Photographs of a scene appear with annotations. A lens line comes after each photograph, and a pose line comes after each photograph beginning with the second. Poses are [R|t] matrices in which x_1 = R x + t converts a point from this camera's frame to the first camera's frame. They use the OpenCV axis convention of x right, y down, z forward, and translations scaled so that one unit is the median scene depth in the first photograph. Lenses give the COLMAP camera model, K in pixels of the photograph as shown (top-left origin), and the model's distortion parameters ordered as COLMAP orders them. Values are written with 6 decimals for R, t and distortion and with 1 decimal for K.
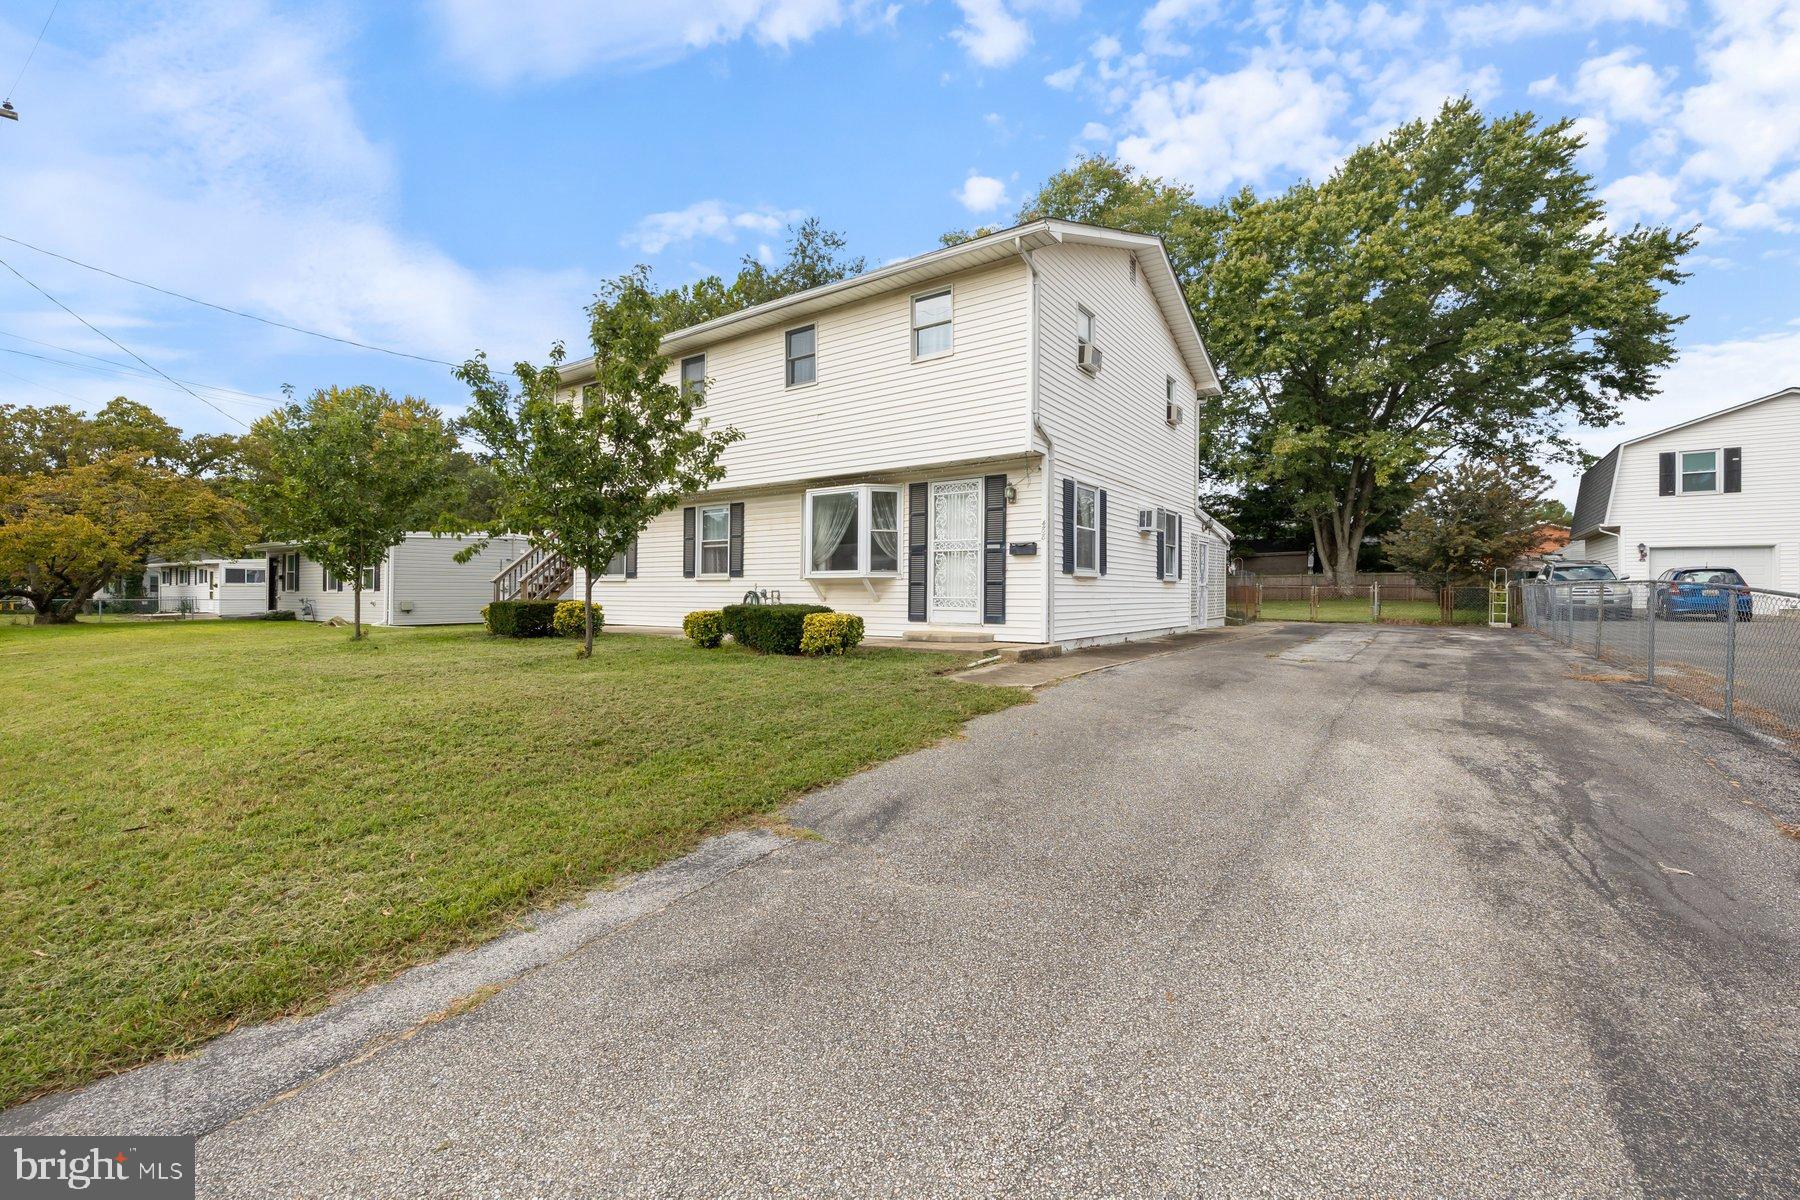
lens RADIAL K [[761.5, 0, 896.7], [0, 761.5, 595.0], [0, 0, 1]] dist [-0.000382, -0.001165]
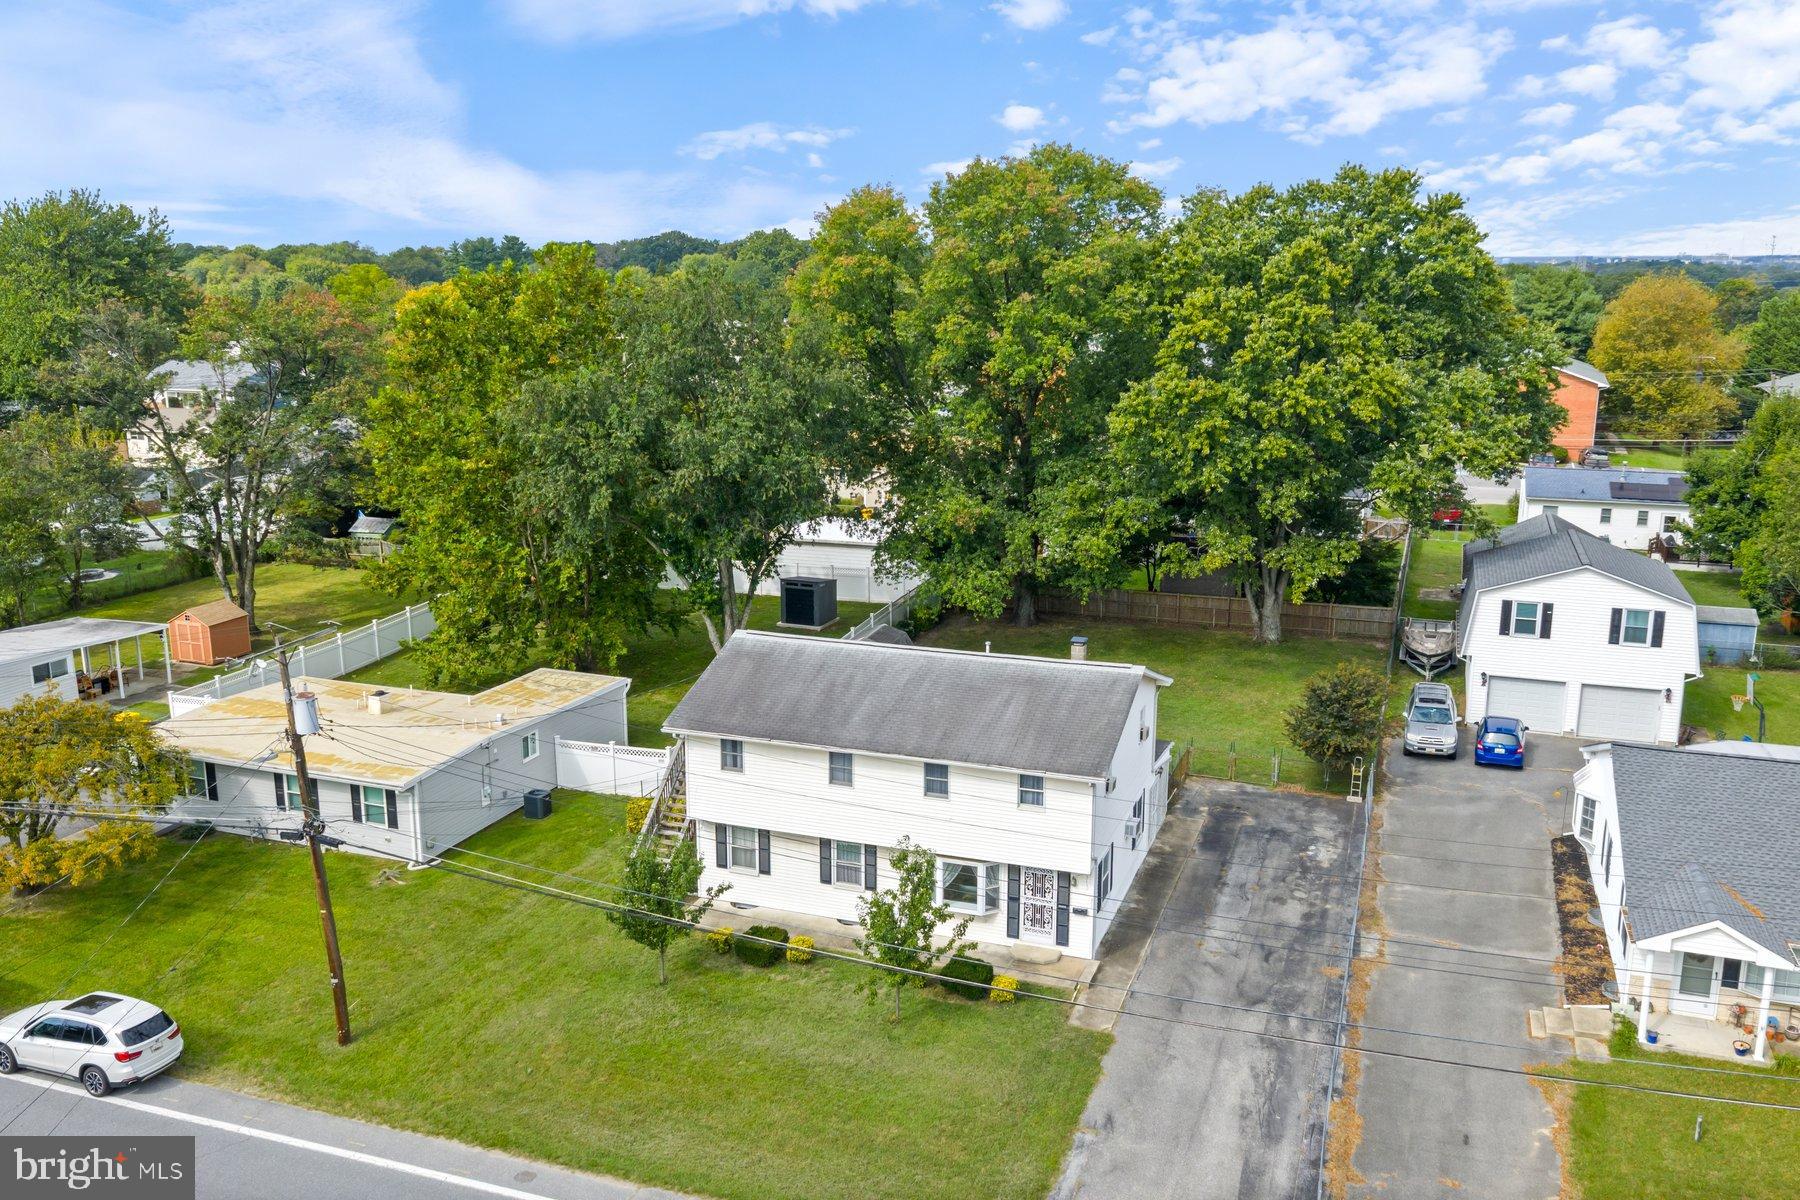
lens RADIAL K [[1493.1, 0, 907.2], [0, 1493.1, 592.4], [0, 0, 1]] dist [0.021630, -0.024424]
pose [[0.963153, -0.063954, 0.261241, -1.126207], [0.004752, 0.975212, 0.221222, -1.604473], [-0.268914, -0.211829, 0.939582, -2.114676]]
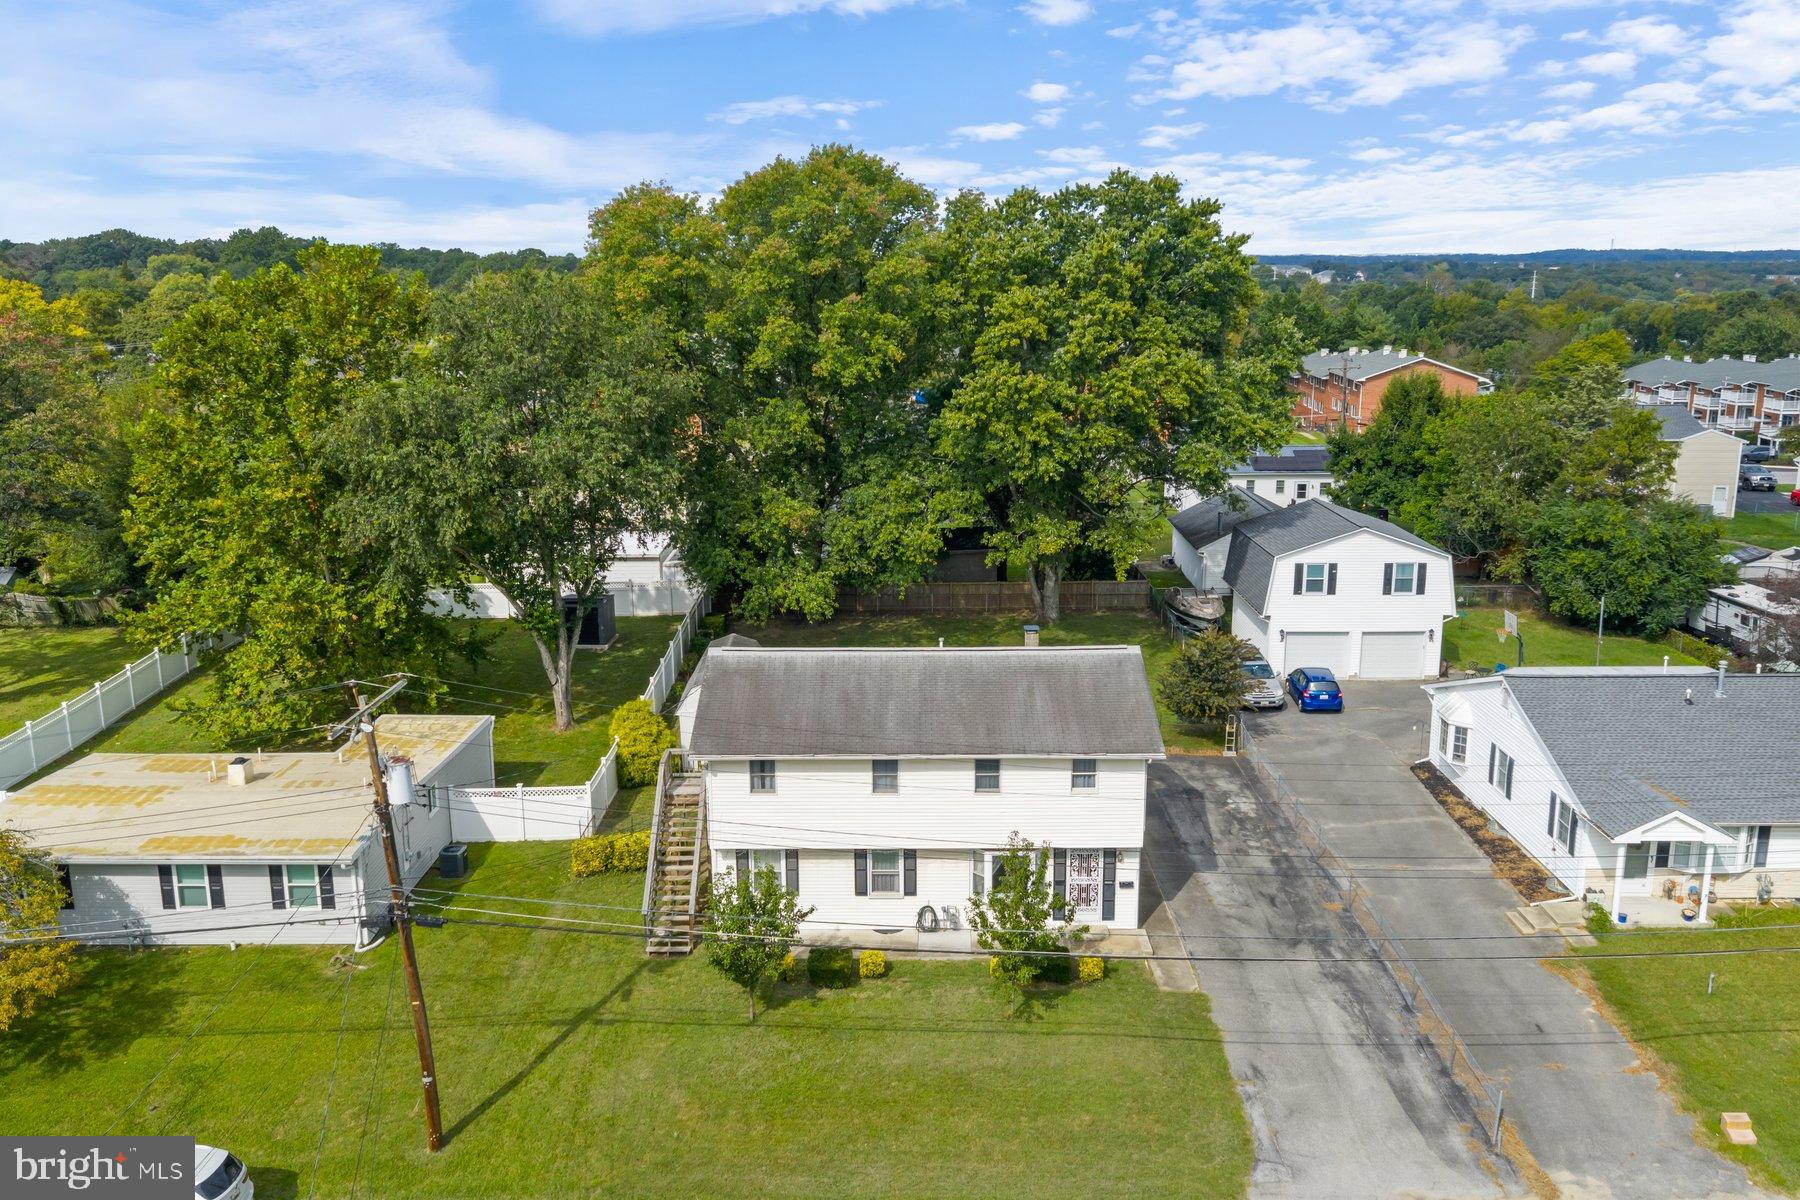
lens RADIAL K [[1493.1, 0, 903.8], [0, 1493.1, 590.4], [0, 0, 1]] dist [0.021630, -0.024424]
pose [[0.814764, -0.134632, 0.563945, -2.306836], [0.007454, 0.975019, 0.221998, -1.616167], [-0.579745, -0.176673, 0.795414, -1.542177]]
